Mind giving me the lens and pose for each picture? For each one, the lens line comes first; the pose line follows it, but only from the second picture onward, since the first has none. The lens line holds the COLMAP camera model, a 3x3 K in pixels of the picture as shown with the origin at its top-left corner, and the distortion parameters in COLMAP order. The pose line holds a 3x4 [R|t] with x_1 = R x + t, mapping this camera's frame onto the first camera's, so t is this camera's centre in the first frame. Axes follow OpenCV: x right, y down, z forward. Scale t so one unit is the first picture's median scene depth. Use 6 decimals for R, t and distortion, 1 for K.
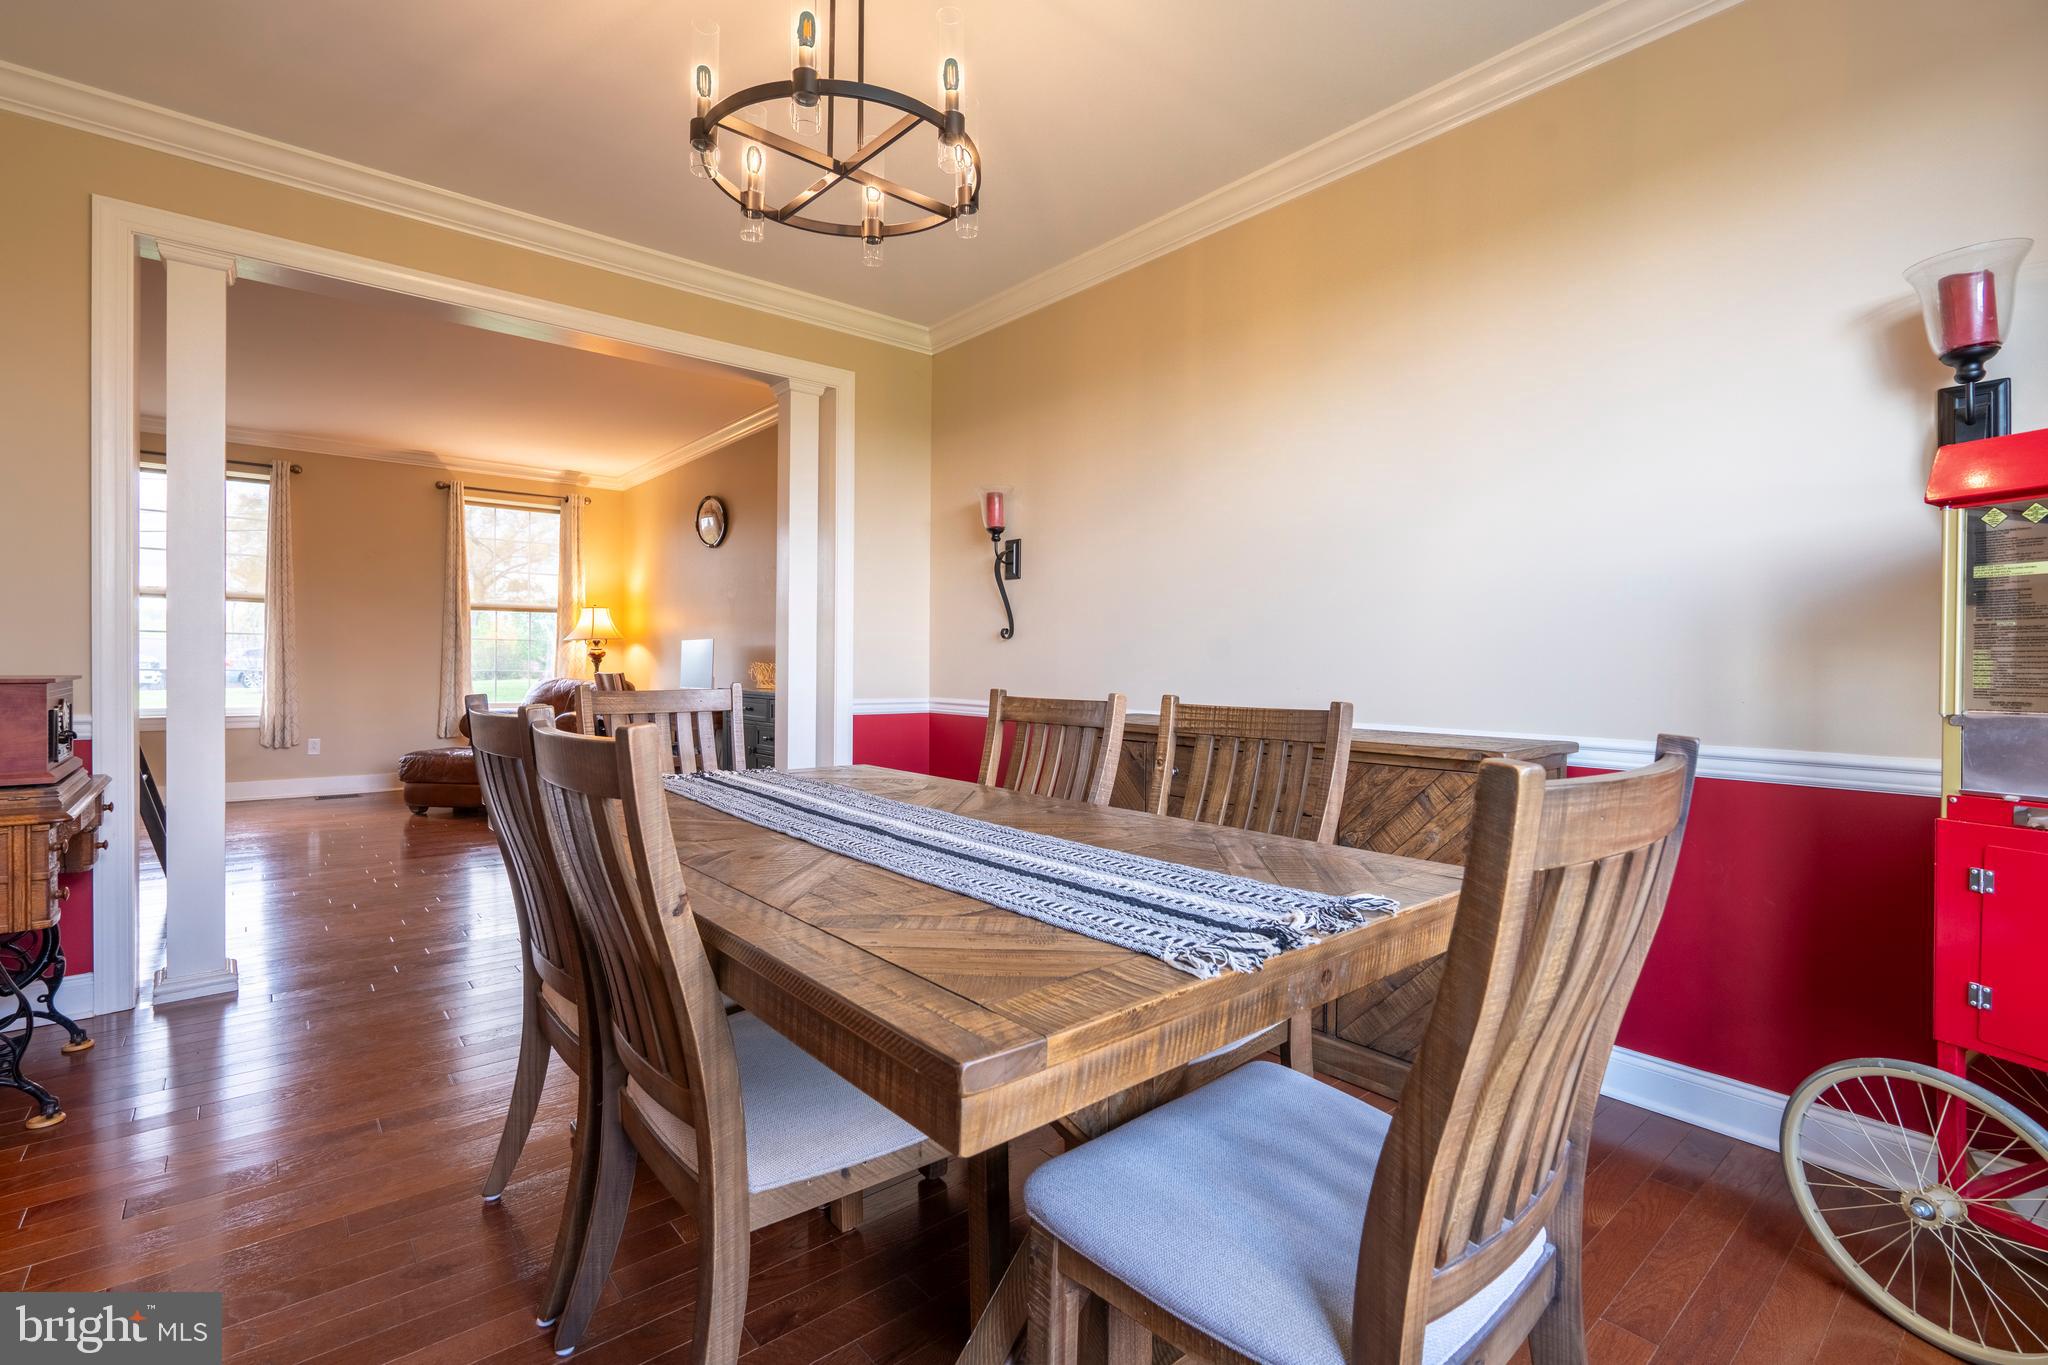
lens RADIAL K [[929.5, 0, 1014.1], [0, 929.5, 675.5], [0, 0, 1]] dist [-0.004846, 0.001041]
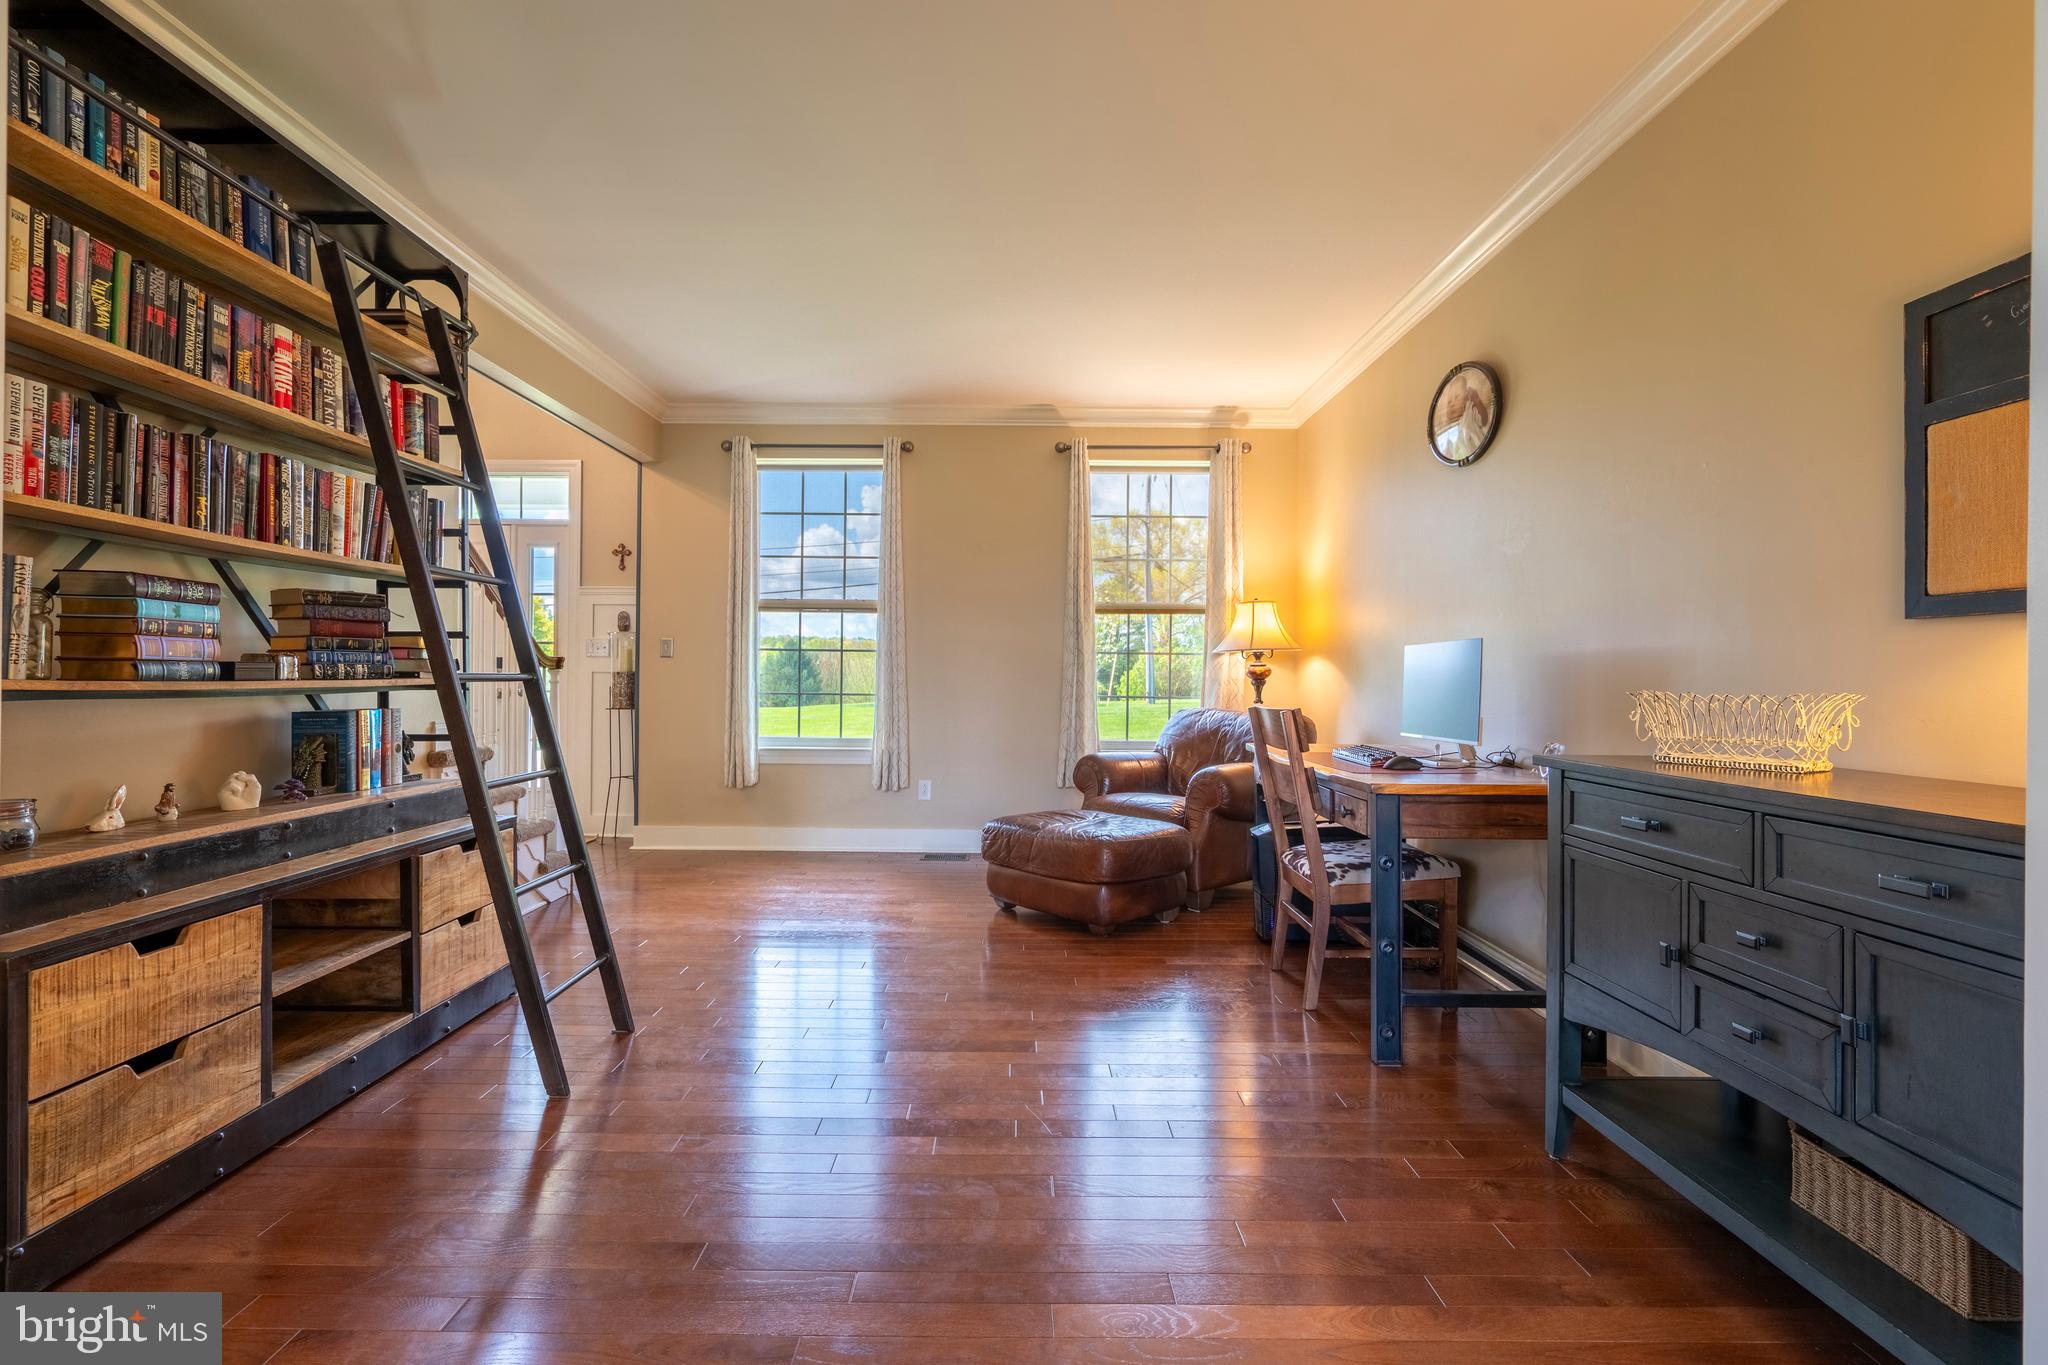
lens RADIAL K [[929.5, 0, 1010.1], [0, 929.5, 676.5], [0, 0, 1]] dist [-0.004846, 0.001041]
pose [[0.769939, -0.001570, -0.638116, -0.173098], [-0.008236, 0.999889, -0.012397, -0.011541], [0.638065, 0.014801, 0.769840, 0.400922]]
